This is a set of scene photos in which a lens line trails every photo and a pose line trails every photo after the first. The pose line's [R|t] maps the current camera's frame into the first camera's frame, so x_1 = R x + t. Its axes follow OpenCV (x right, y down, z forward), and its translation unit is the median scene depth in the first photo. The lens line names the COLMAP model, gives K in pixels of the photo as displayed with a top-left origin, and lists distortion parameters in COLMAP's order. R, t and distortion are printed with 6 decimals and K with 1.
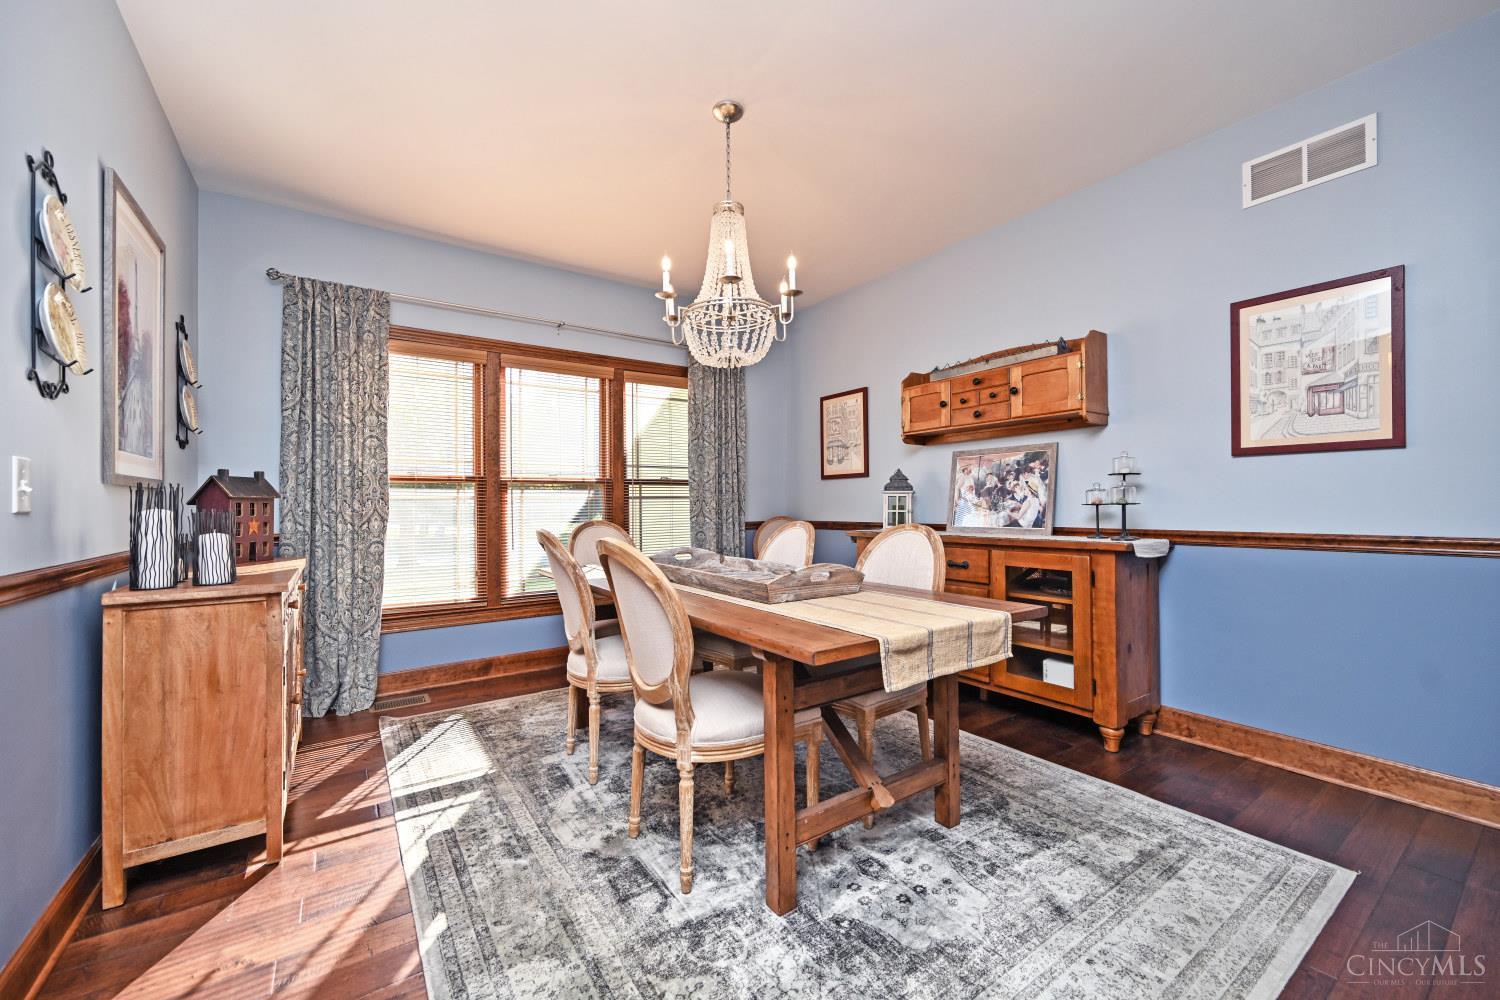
lens RADIAL K [[588.0, 0, 754.6], [0, 588.0, 500.1], [0, 0, 1]] dist [-0.000085, 0.000146]
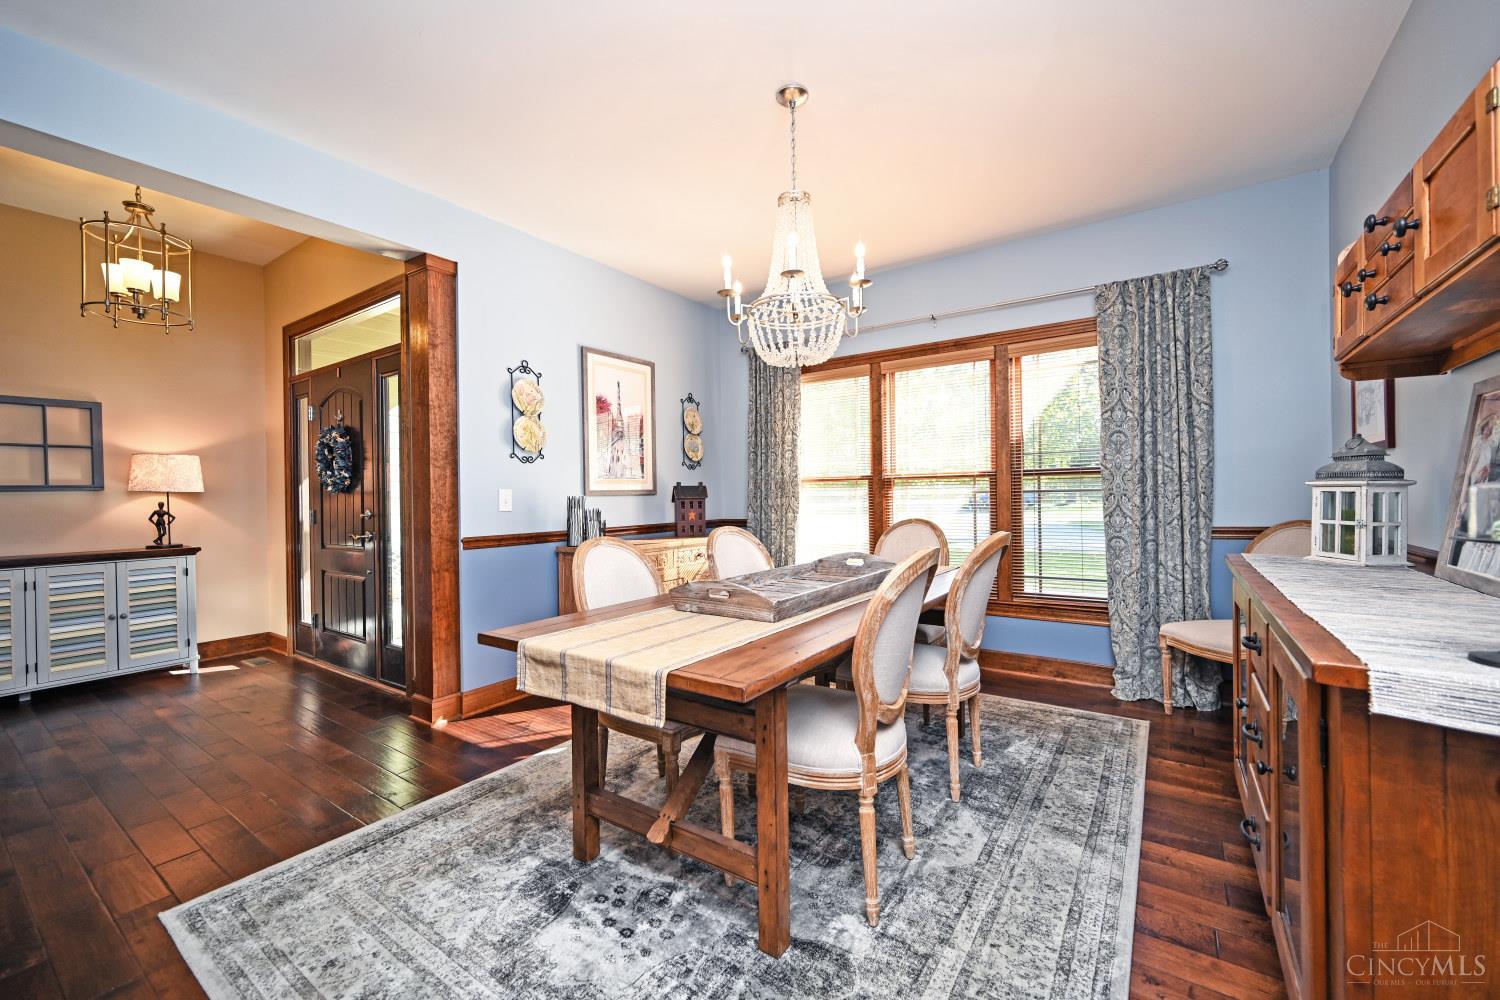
lens RADIAL K [[602.7, 0, 753.8], [0, 602.7, 496.0], [0, 0, 1]] dist [-0.000871, -0.000378]
pose [[0.351308, 0.005950, -0.936241, 0.626910], [0.019744, 0.999710, 0.013762, -0.023244], [0.936052, -0.023320, 0.351089, 0.434858]]
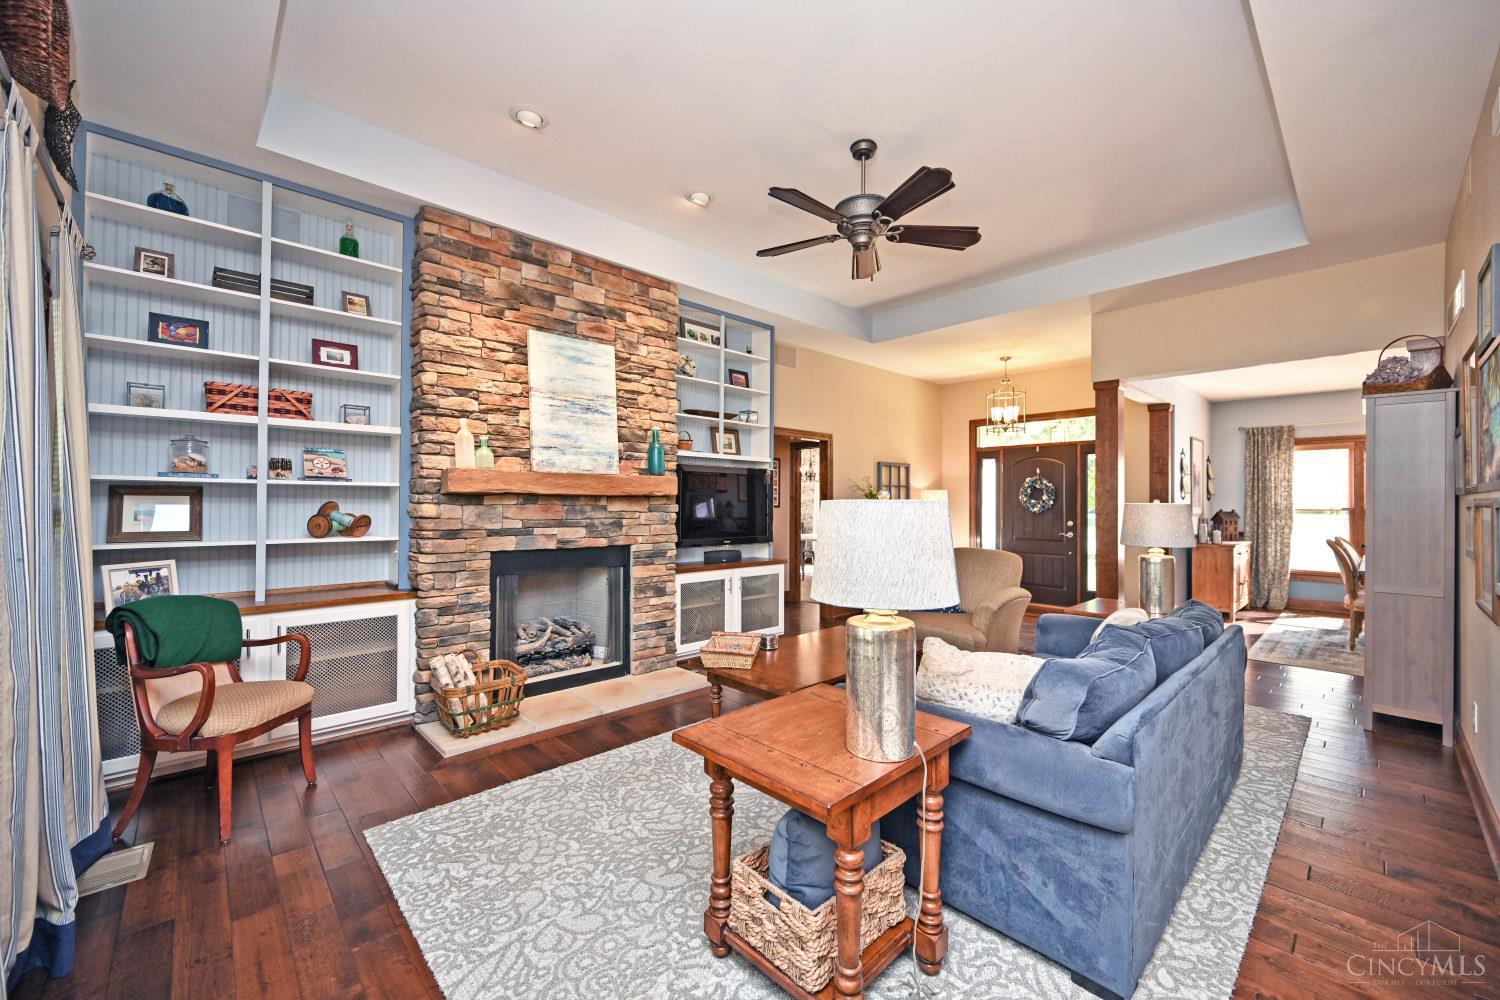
lens RADIAL K [[588.0, 0, 754.6], [0, 588.0, 500.1], [0, 0, 1]] dist [-0.000085, 0.000146]
pose [[0.143541, 0.003783, -0.989637, 1.299241], [0.001264, 0.999991, 0.004006, -0.085781], [0.989643, -0.001826, 0.143535, -1.347254]]
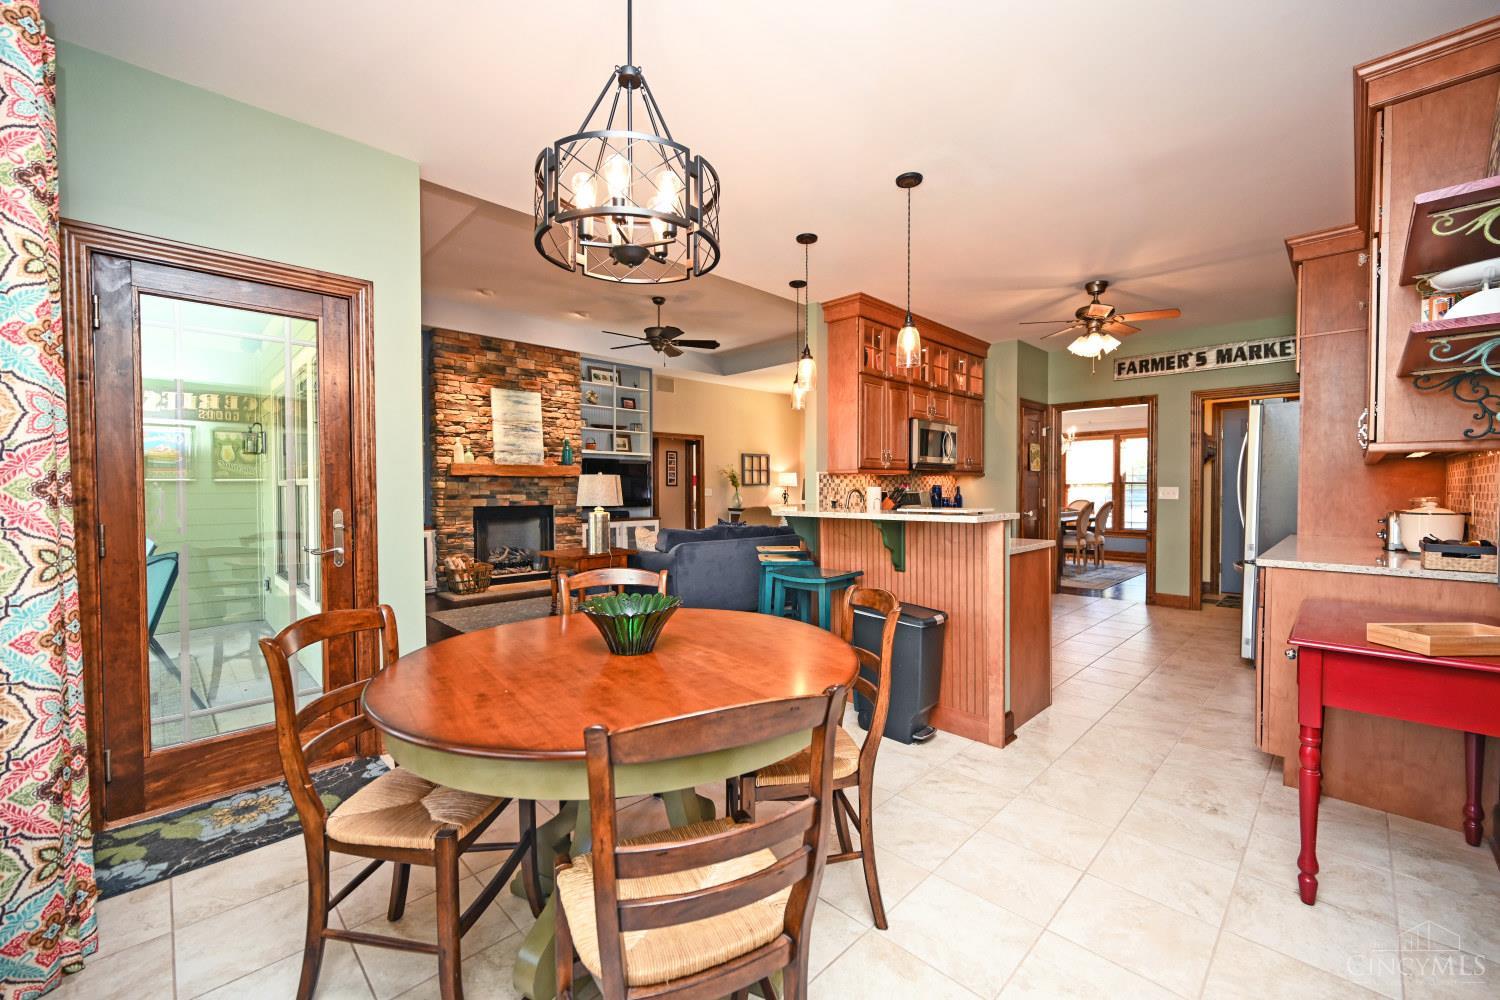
lens RADIAL K [[600.8, 0, 754.8], [0, 600.8, 503.4], [0, 0, 1]] dist [-0.000406, -0.000064]
pose [[0.168594, 0.032140, -0.985161, 2.429287], [0.009513, 0.999369, 0.034231, -0.060282], [0.985640, -0.015143, 0.168182, -1.046278]]
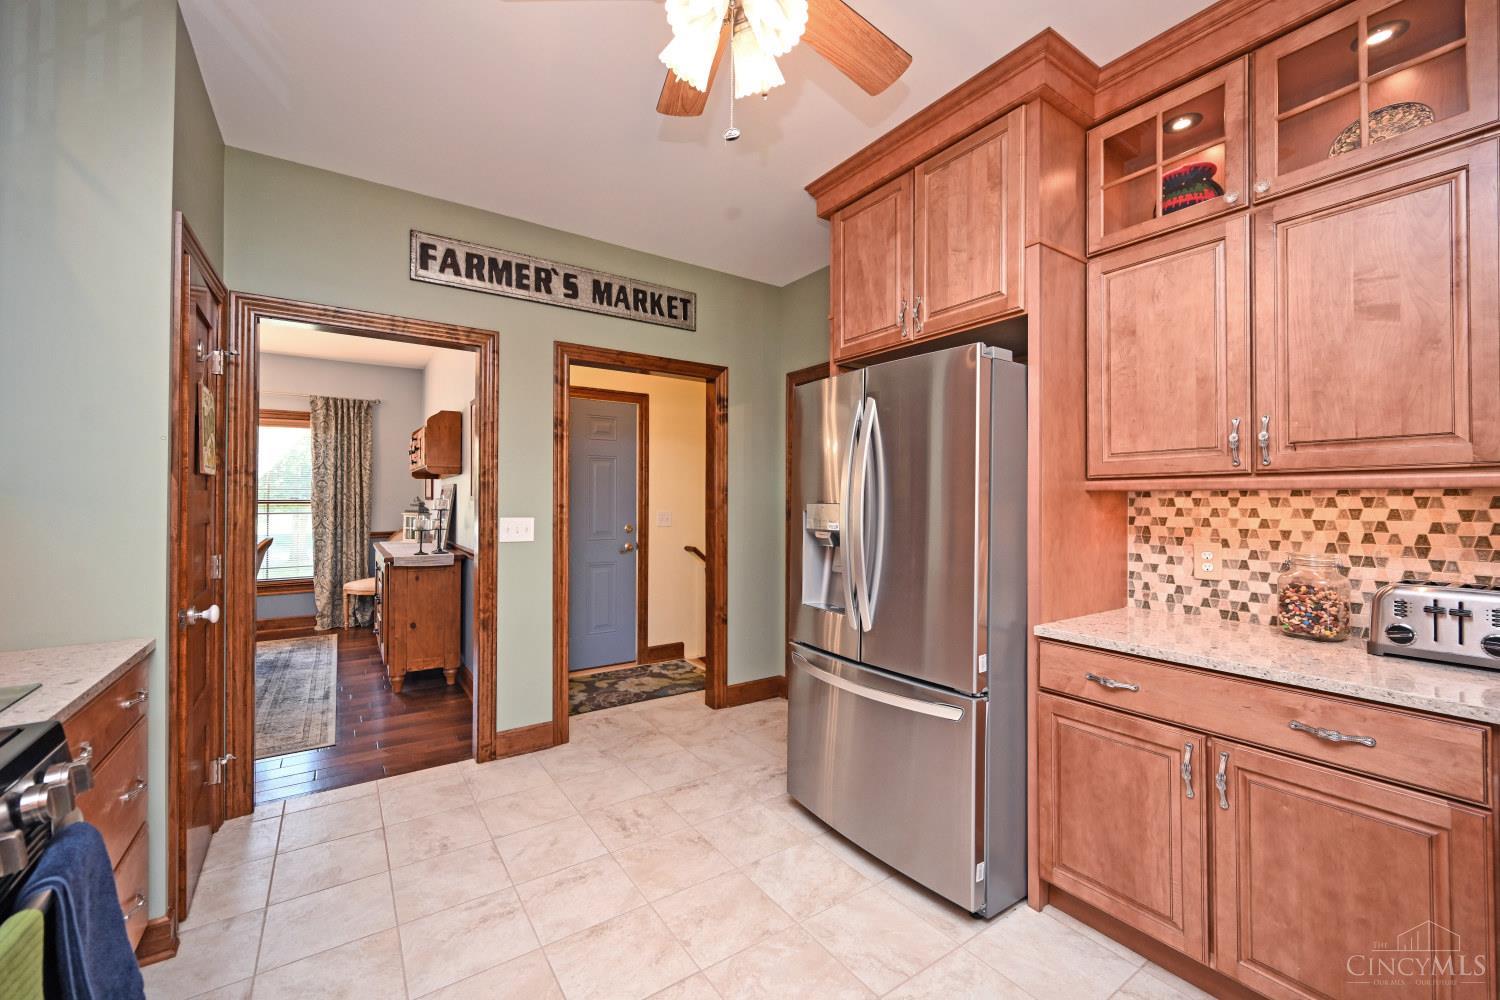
lens RADIAL K [[602.7, 0, 753.8], [0, 602.7, 496.0], [0, 0, 1]] dist [-0.000871, -0.000378]
pose [[0.999884, 0.010978, -0.010522, 1.210272], [-0.010981, 0.999940, -0.000223, -0.072698], [0.010518, 0.000339, 0.999945, -0.429414]]
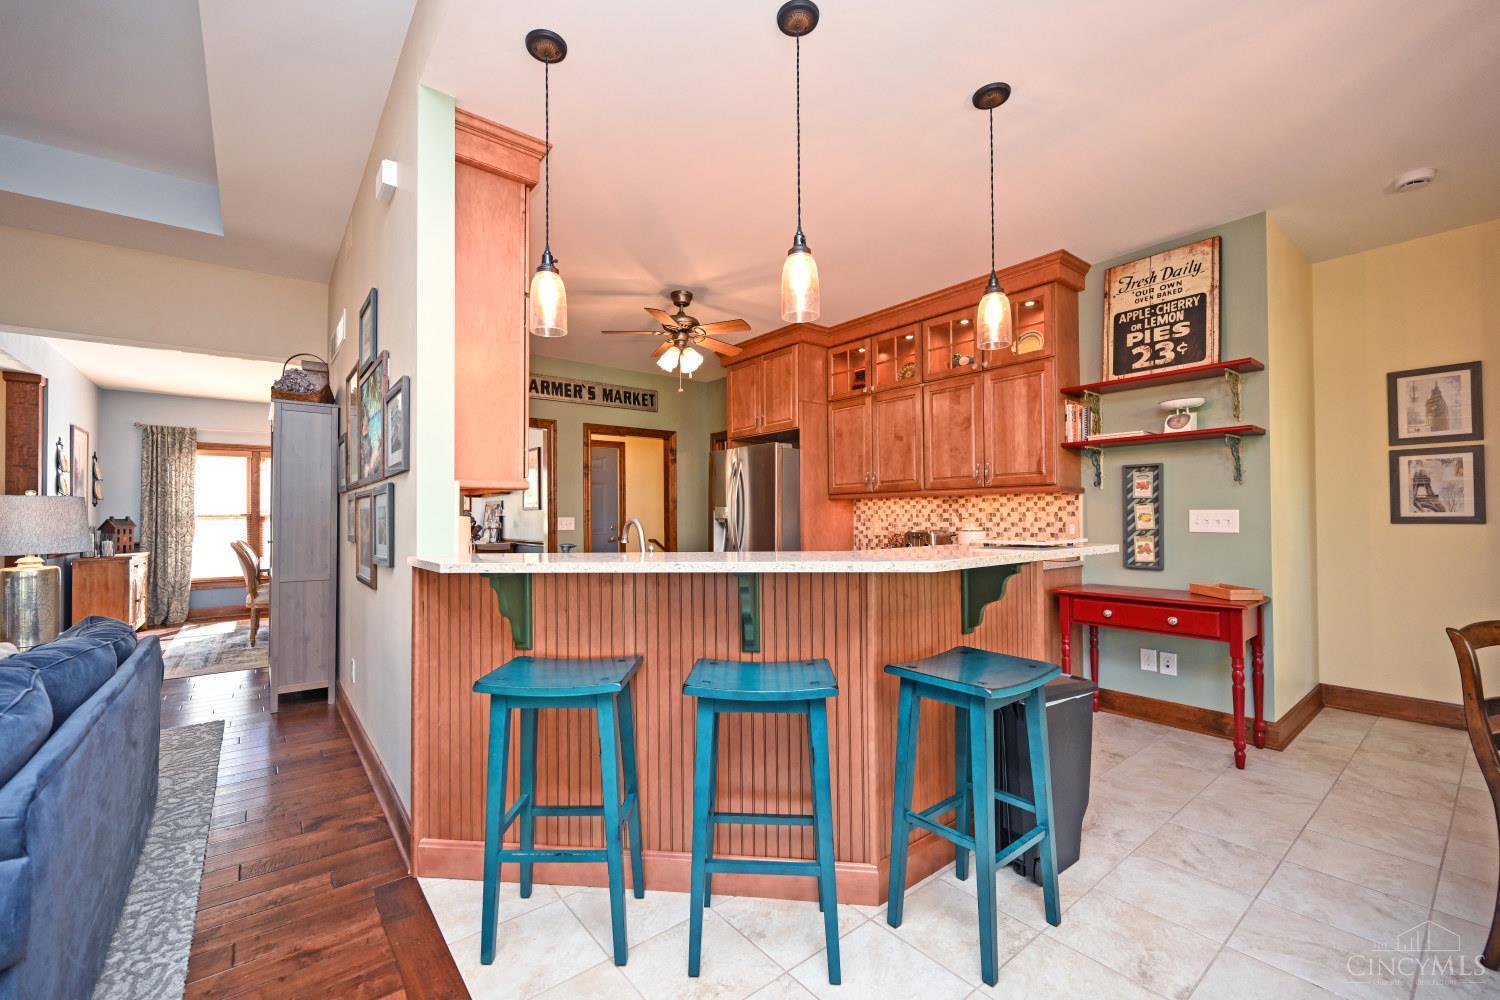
lens RADIAL K [[612.8, 0, 732.5], [0, 612.8, 505.5], [0, 0, 1]] dist [-0.000270, -0.000042]
pose [[0.998972, -0.001030, 0.045315, 1.240340], [0.001426, 0.999961, -0.008719, -0.053890], [-0.045304, 0.008774, 0.998935, -1.323958]]
